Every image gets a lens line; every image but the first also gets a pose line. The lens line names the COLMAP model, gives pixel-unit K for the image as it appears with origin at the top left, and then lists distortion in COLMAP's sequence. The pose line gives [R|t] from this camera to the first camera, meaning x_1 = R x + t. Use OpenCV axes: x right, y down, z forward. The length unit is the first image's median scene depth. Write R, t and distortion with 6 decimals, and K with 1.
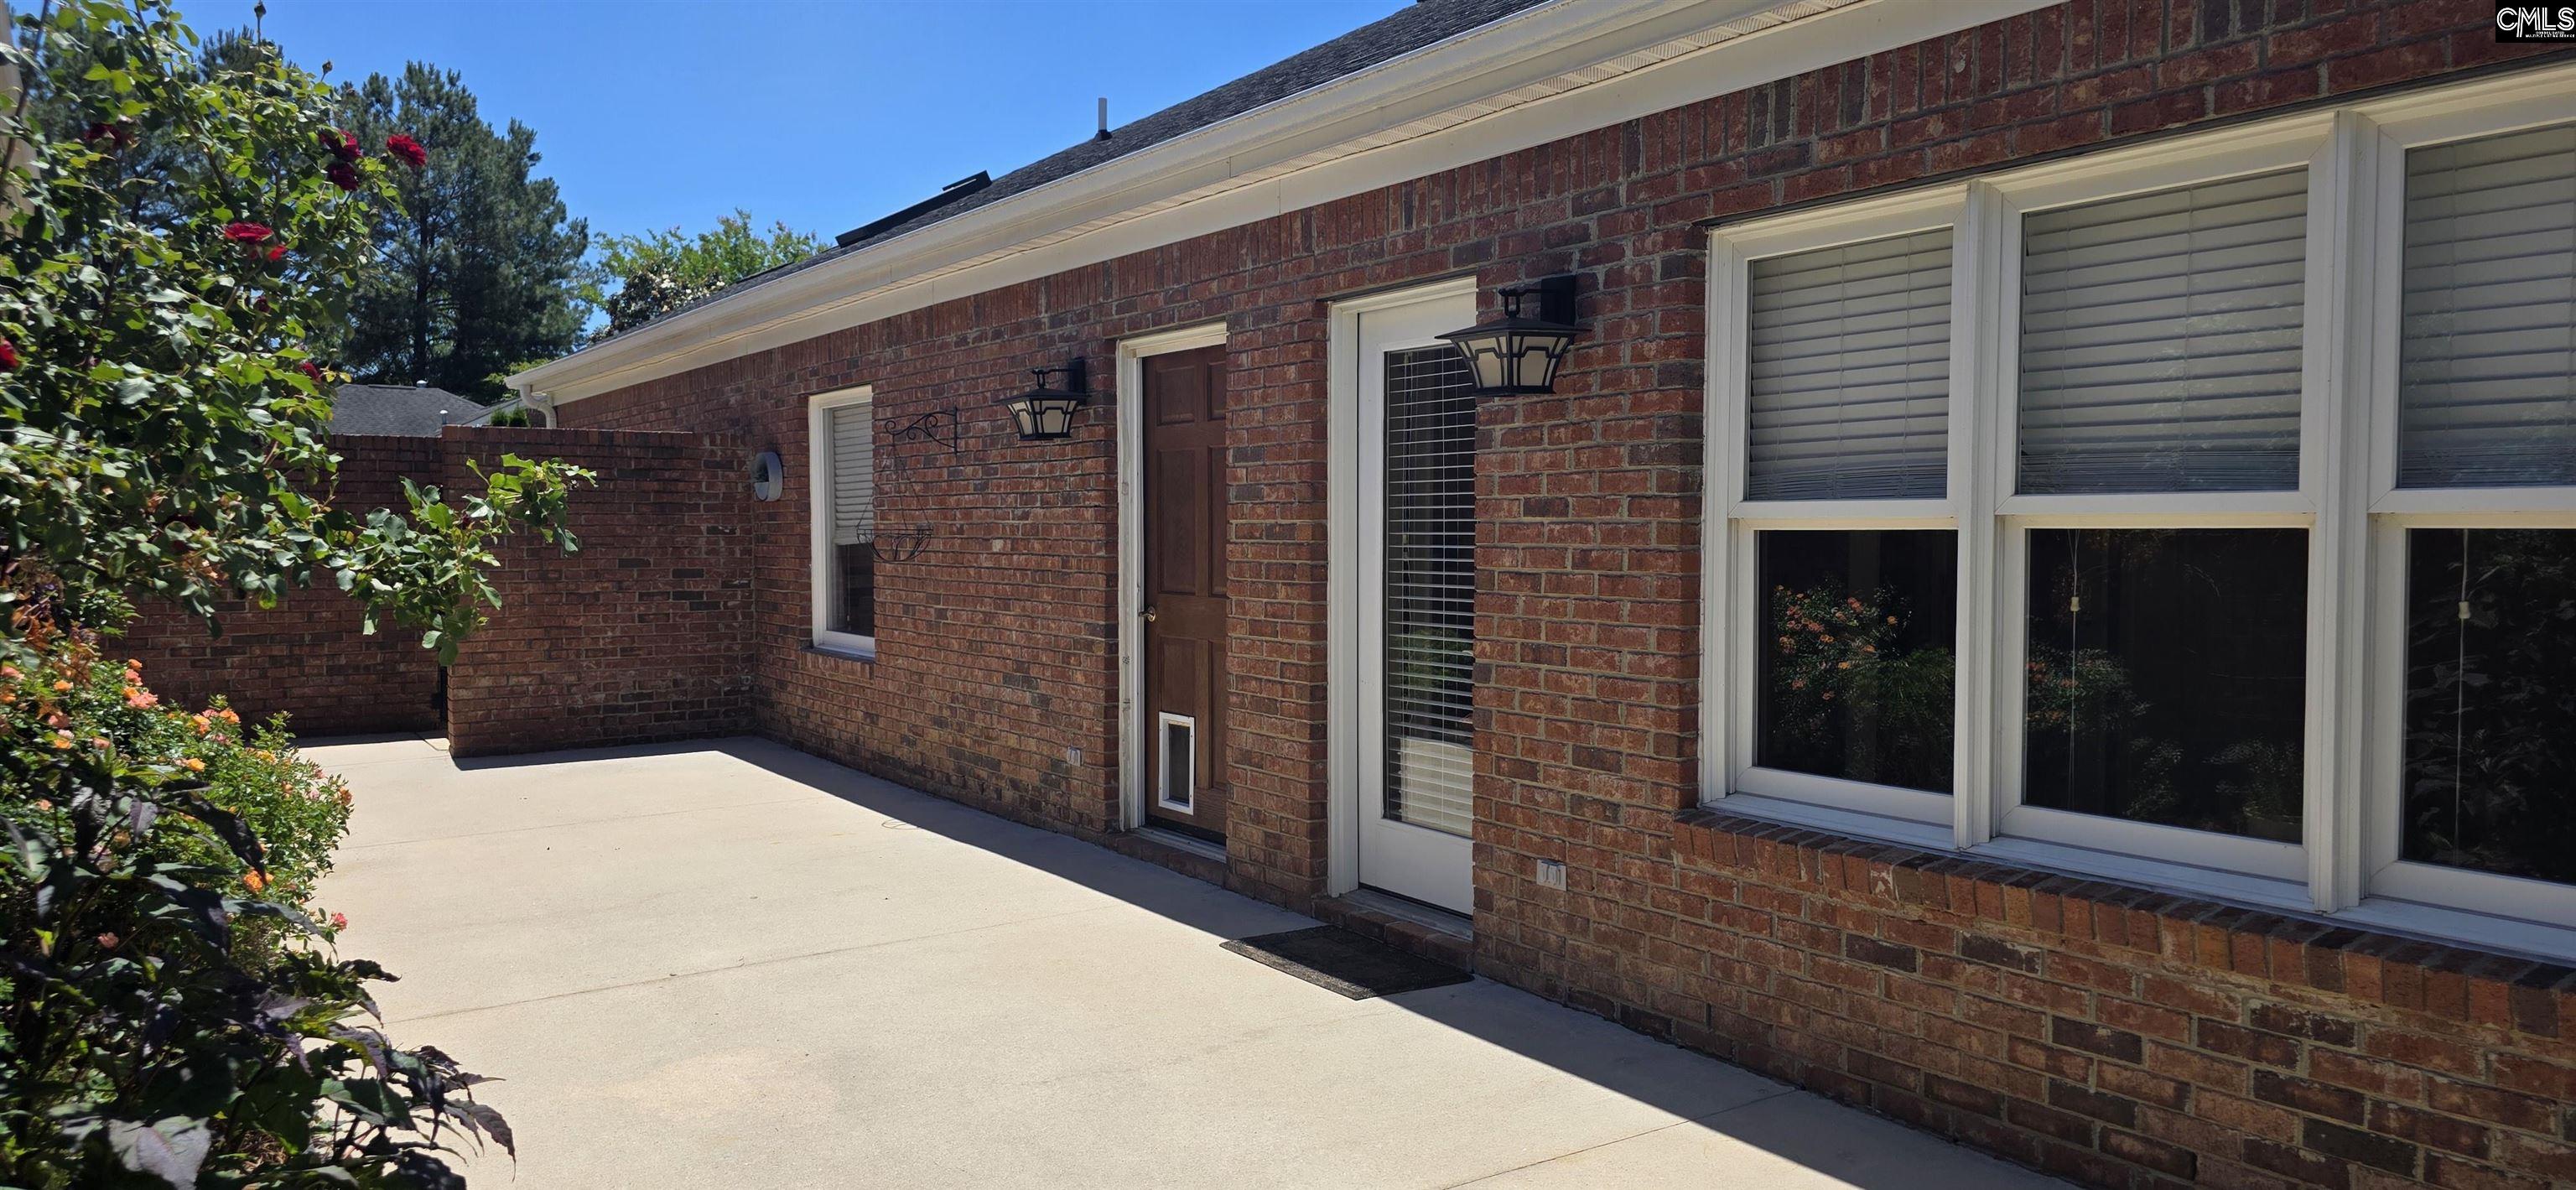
lens RADIAL K [[1671.9, 0, 1270.7], [0, 1671.9, 590.1], [0, 0, 1]] dist [0.005805, -0.007286]
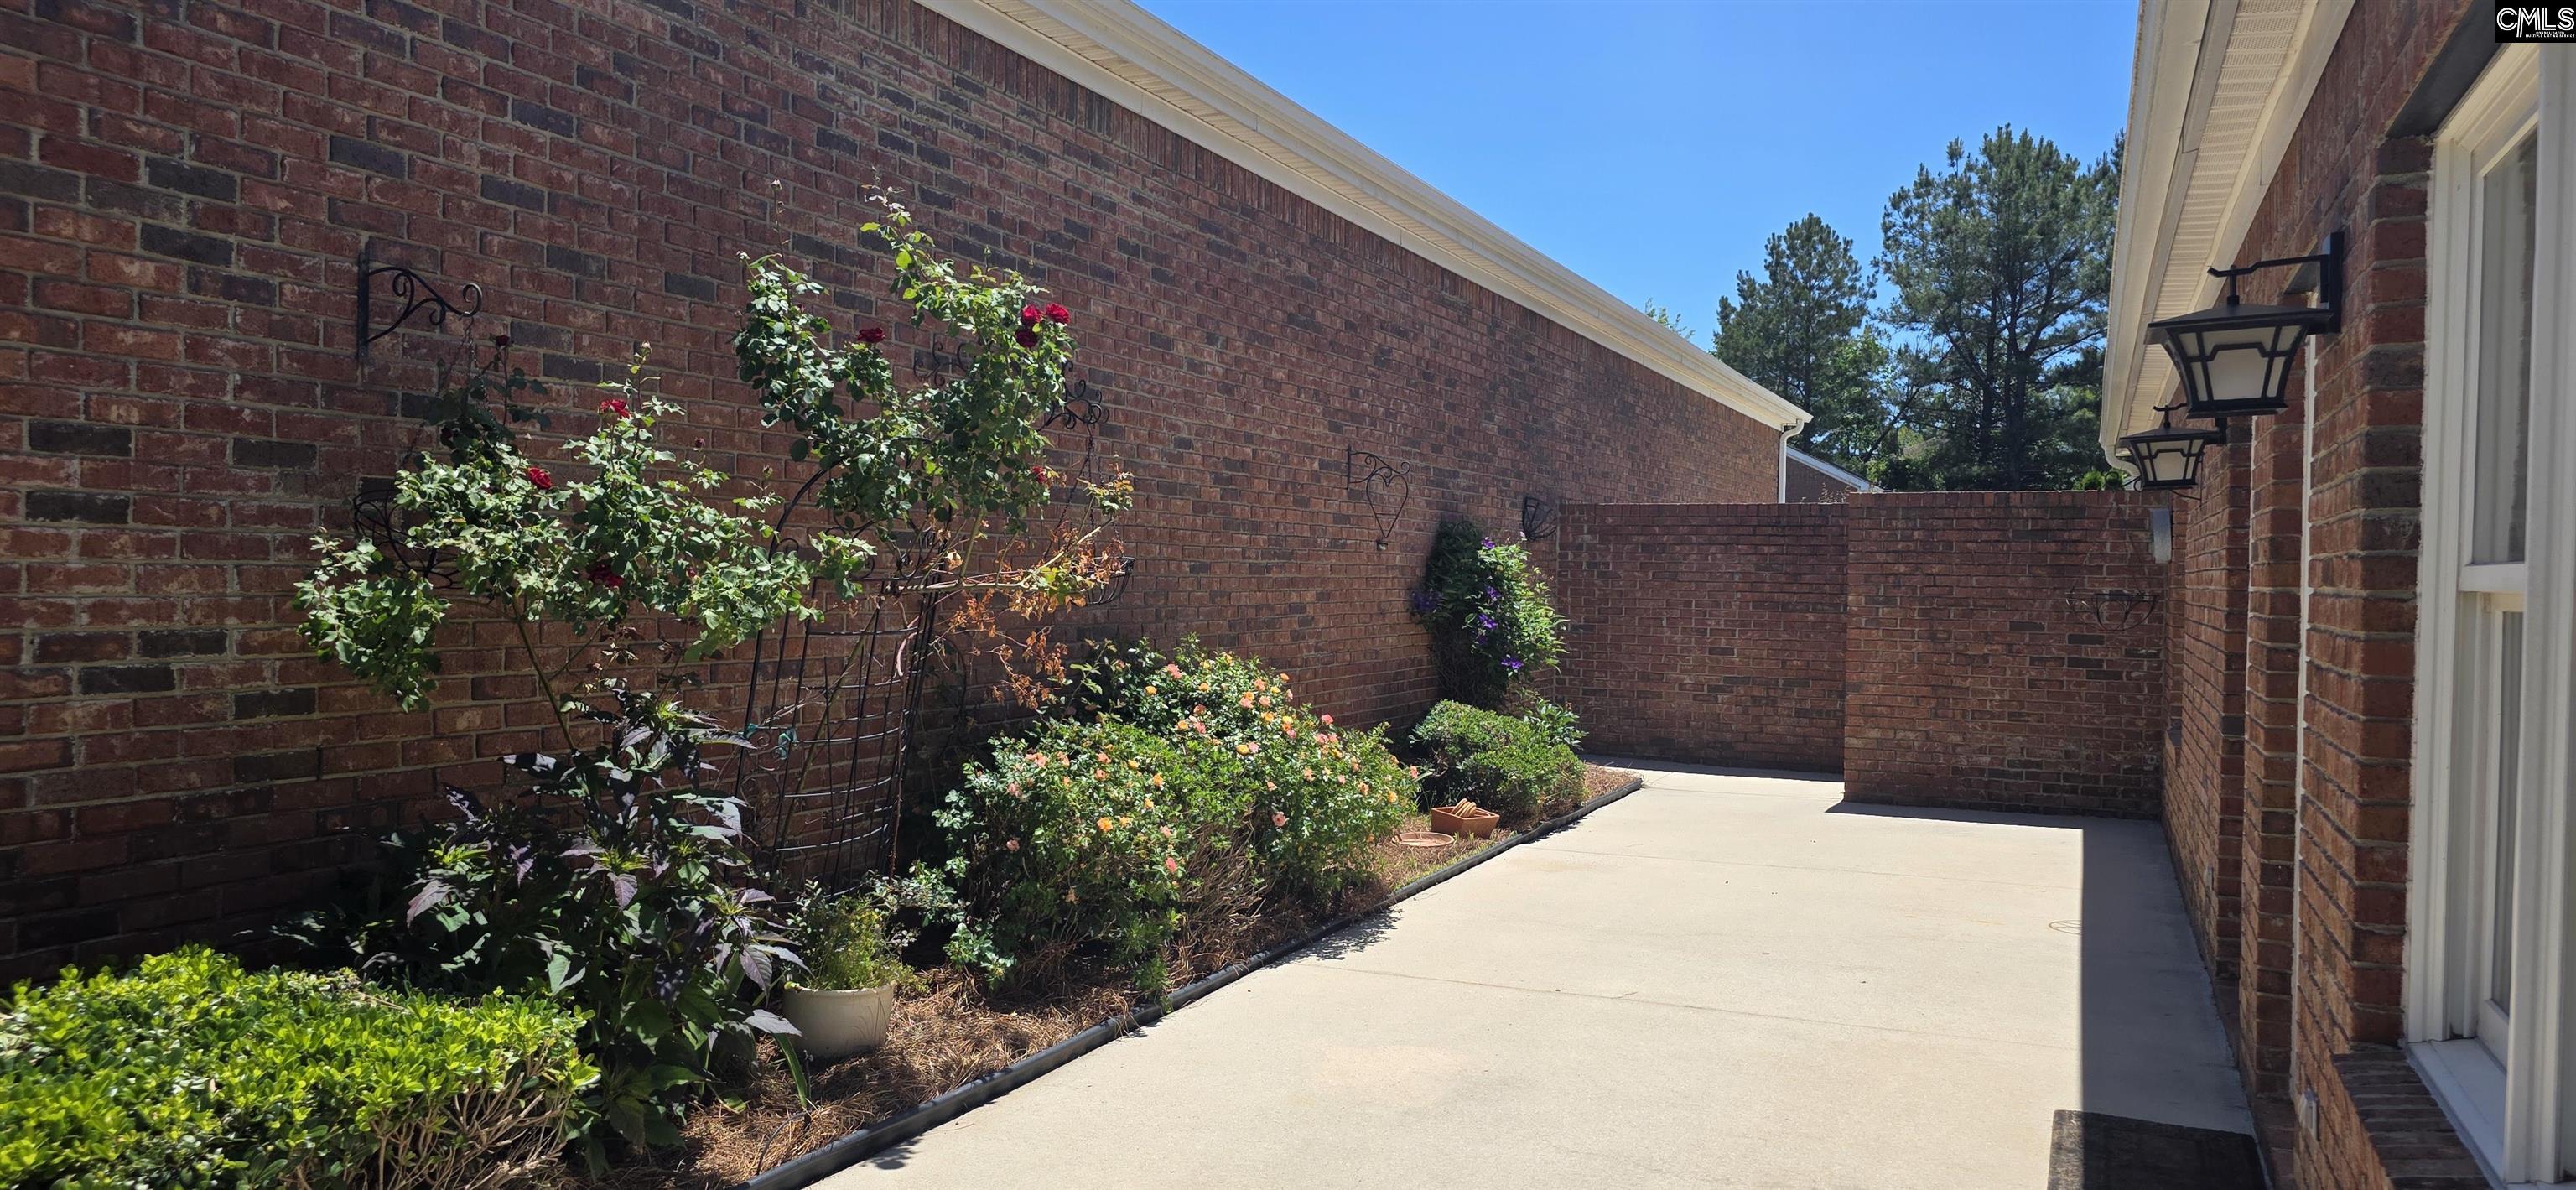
lens RADIAL K [[1671.9, 0, 1275.4], [0, 1671.9, 581.7], [0, 0, 1]] dist [0.005805, -0.007286]
pose [[0.519307, 0.012467, -0.854497, 0.316767], [-0.048683, 0.998701, -0.015015, -0.008785], [0.853200, 0.049397, 0.519240, 0.166953]]
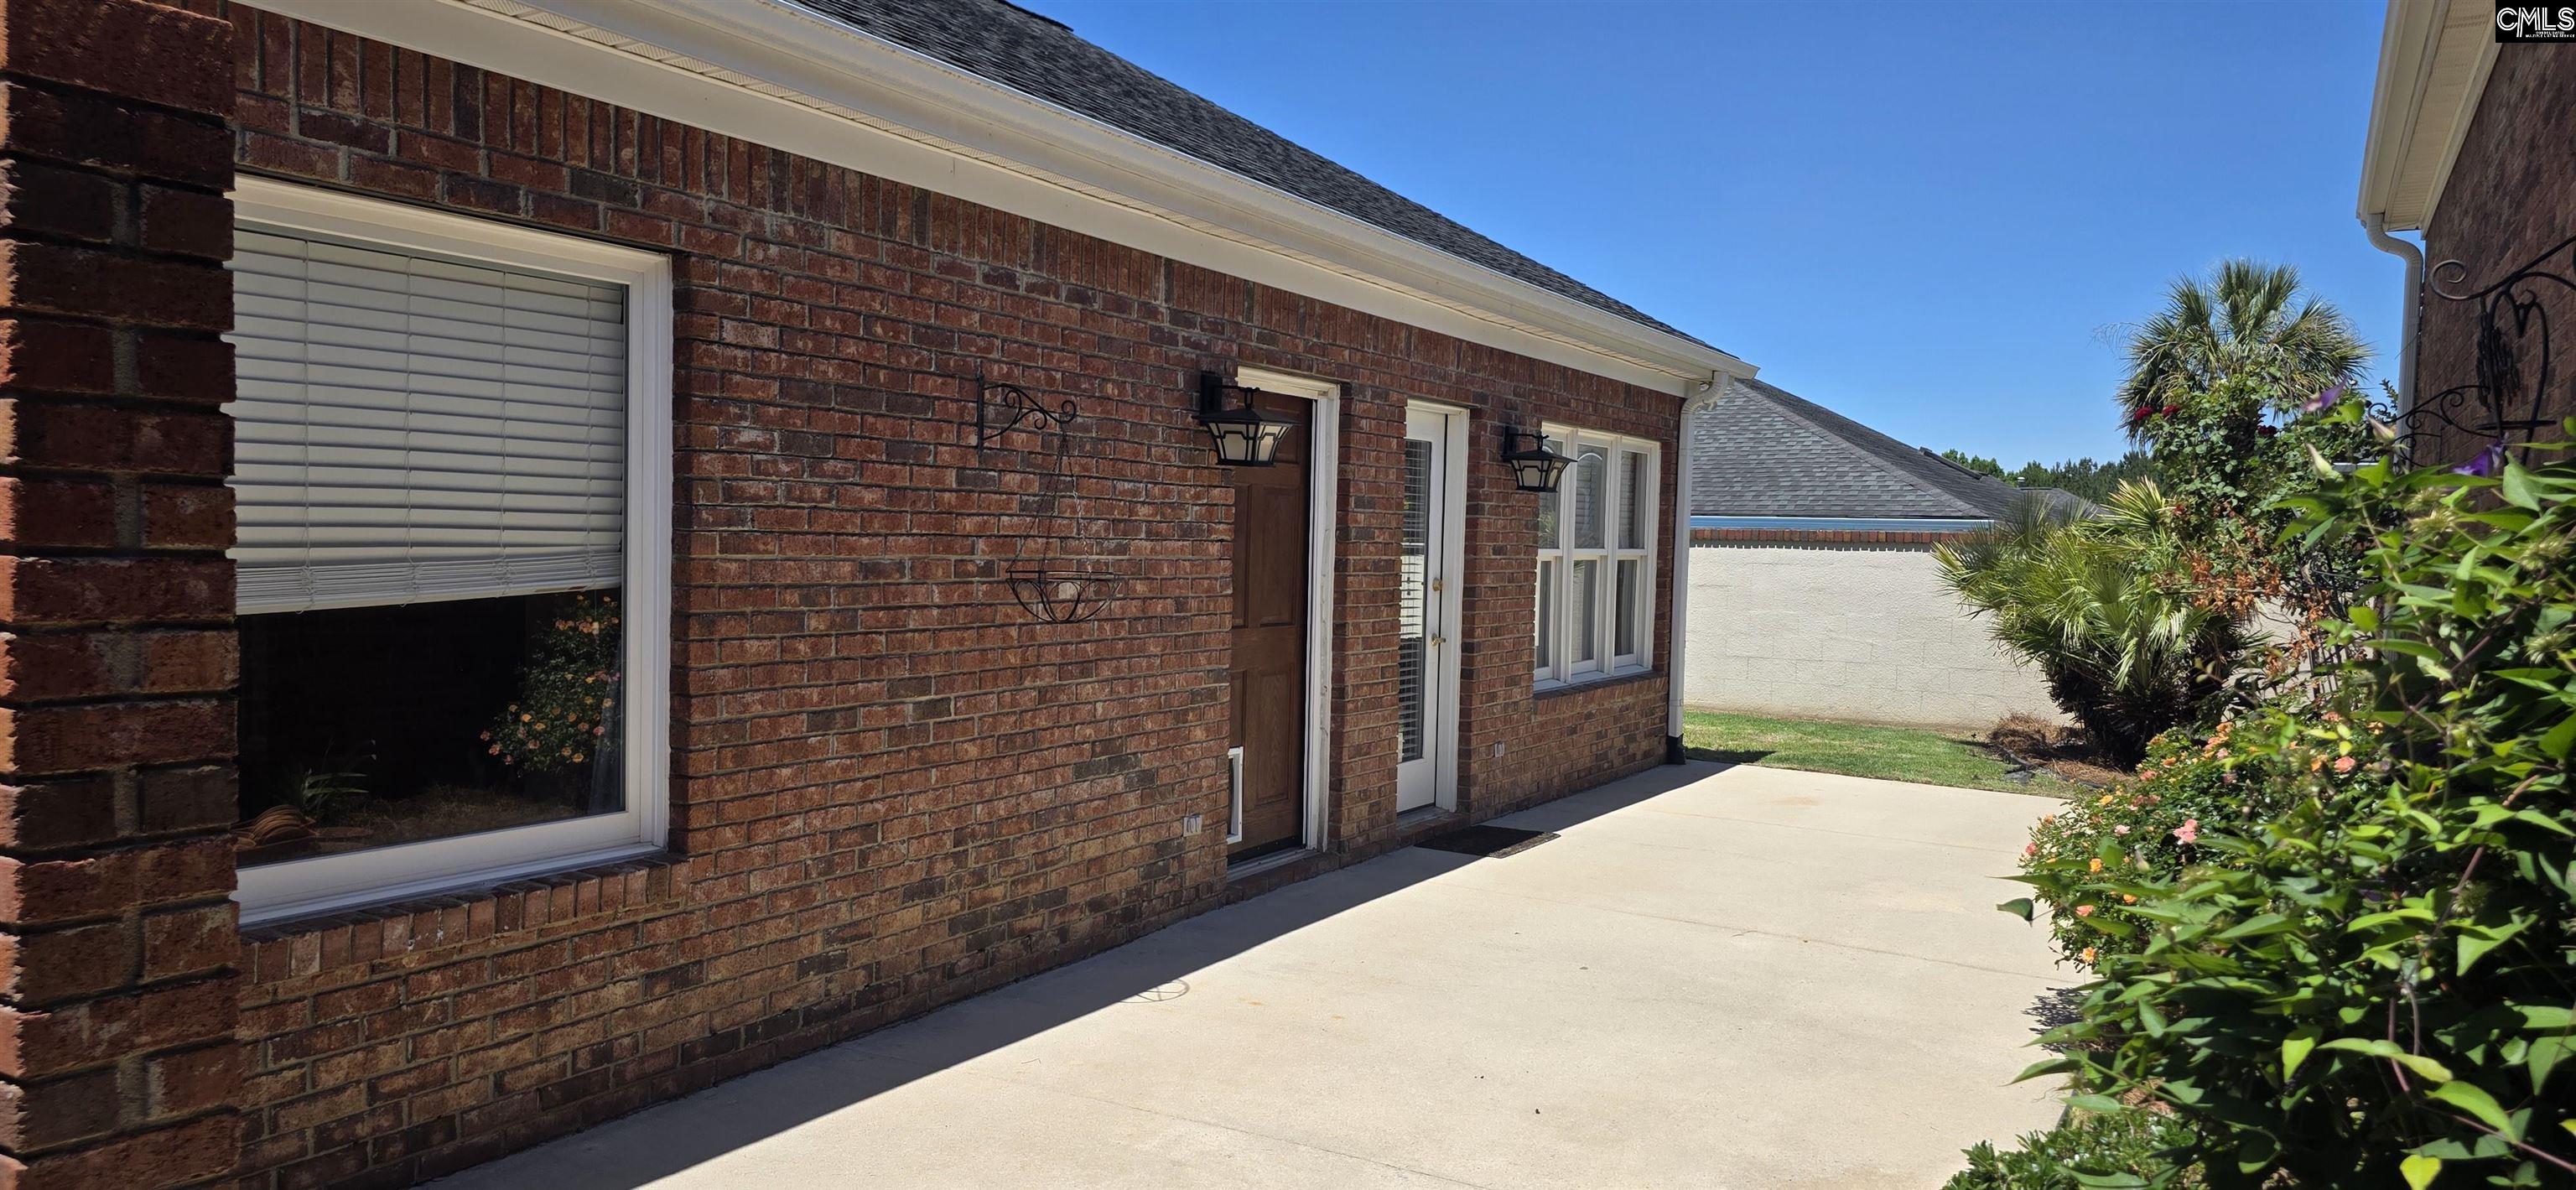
lens RADIAL K [[1671.9, 0, 1294.8], [0, 1671.9, 616.1], [0, 0, 1]] dist [0.005805, -0.007286]
pose [[-0.426011, -0.052747, 0.903179, -0.815665], [0.013656, 0.997810, 0.064715, -0.057950], [-0.904615, 0.039903, -0.424358, 1.163086]]
